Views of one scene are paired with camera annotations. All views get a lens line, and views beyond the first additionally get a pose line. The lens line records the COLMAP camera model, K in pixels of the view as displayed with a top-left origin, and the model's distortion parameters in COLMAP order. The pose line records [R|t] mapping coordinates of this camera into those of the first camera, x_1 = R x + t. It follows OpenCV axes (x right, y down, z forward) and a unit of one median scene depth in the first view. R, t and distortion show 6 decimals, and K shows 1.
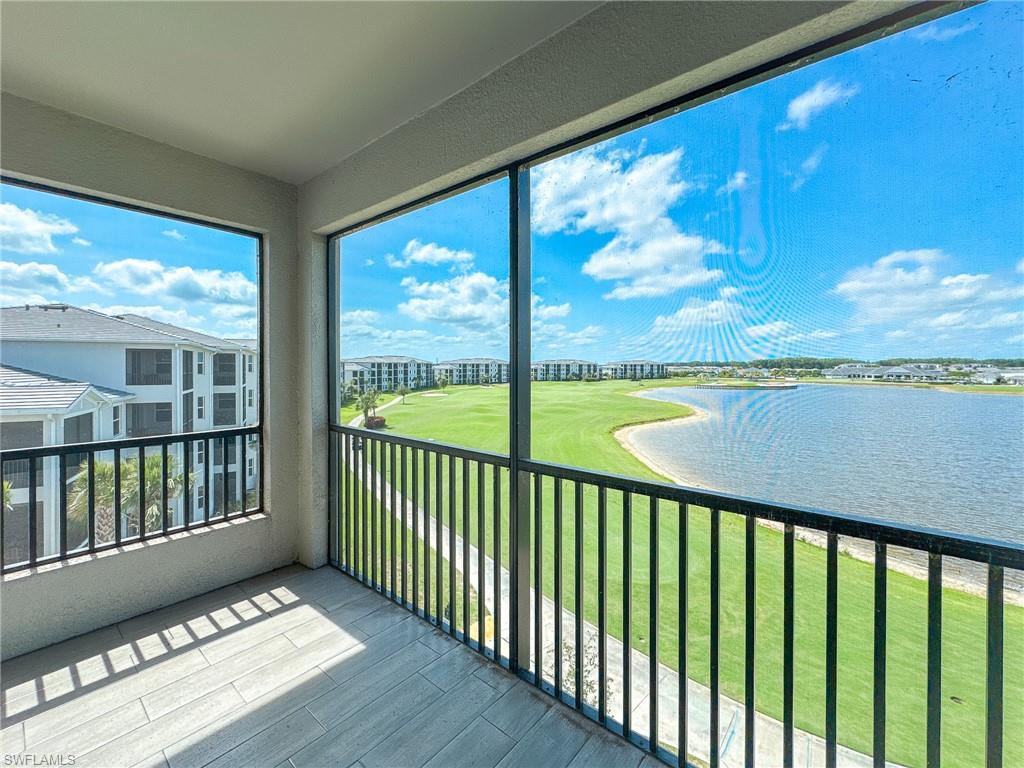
lens RADIAL K [[415.2, 0, 509.0], [0, 415.2, 377.7], [0, 0, 1]] dist [-0.002900, -0.000229]
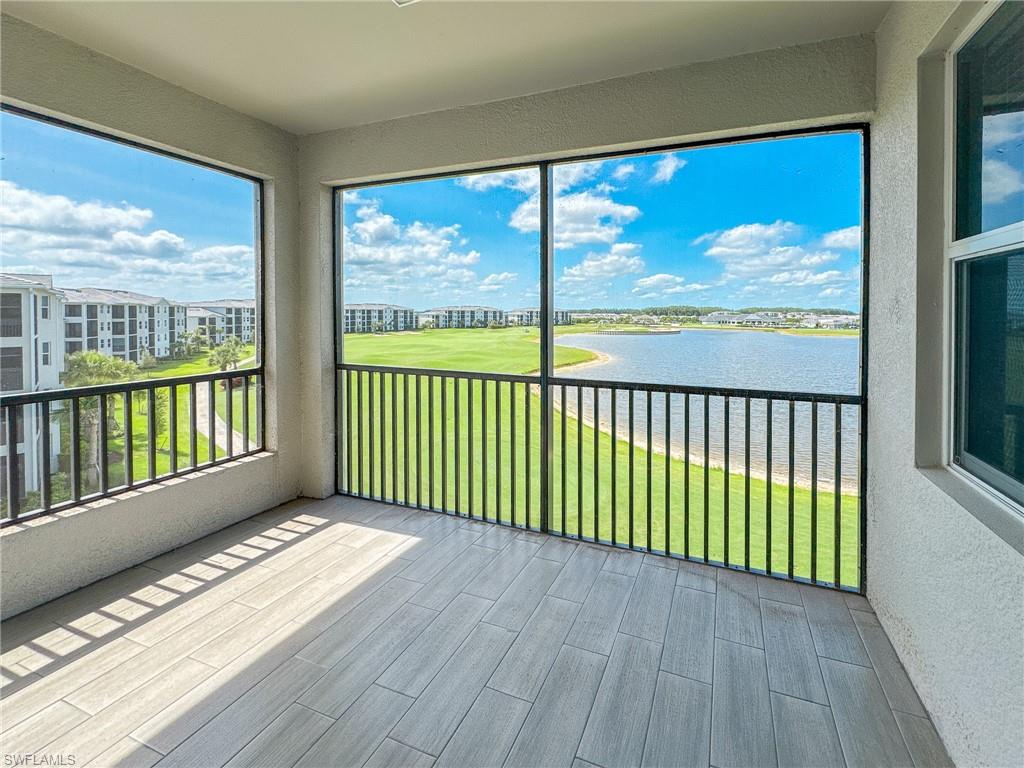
lens RADIAL K [[479.2, 0, 509.6], [0, 479.2, 329.0], [0, 0, 1]] dist [-0.001275, -0.000151]
pose [[0.956027, -0.004259, 0.293247, -0.158301], [0.003155, 0.999986, 0.004240, 0.008281], [-0.293261, -0.003128, 0.956027, -0.135957]]
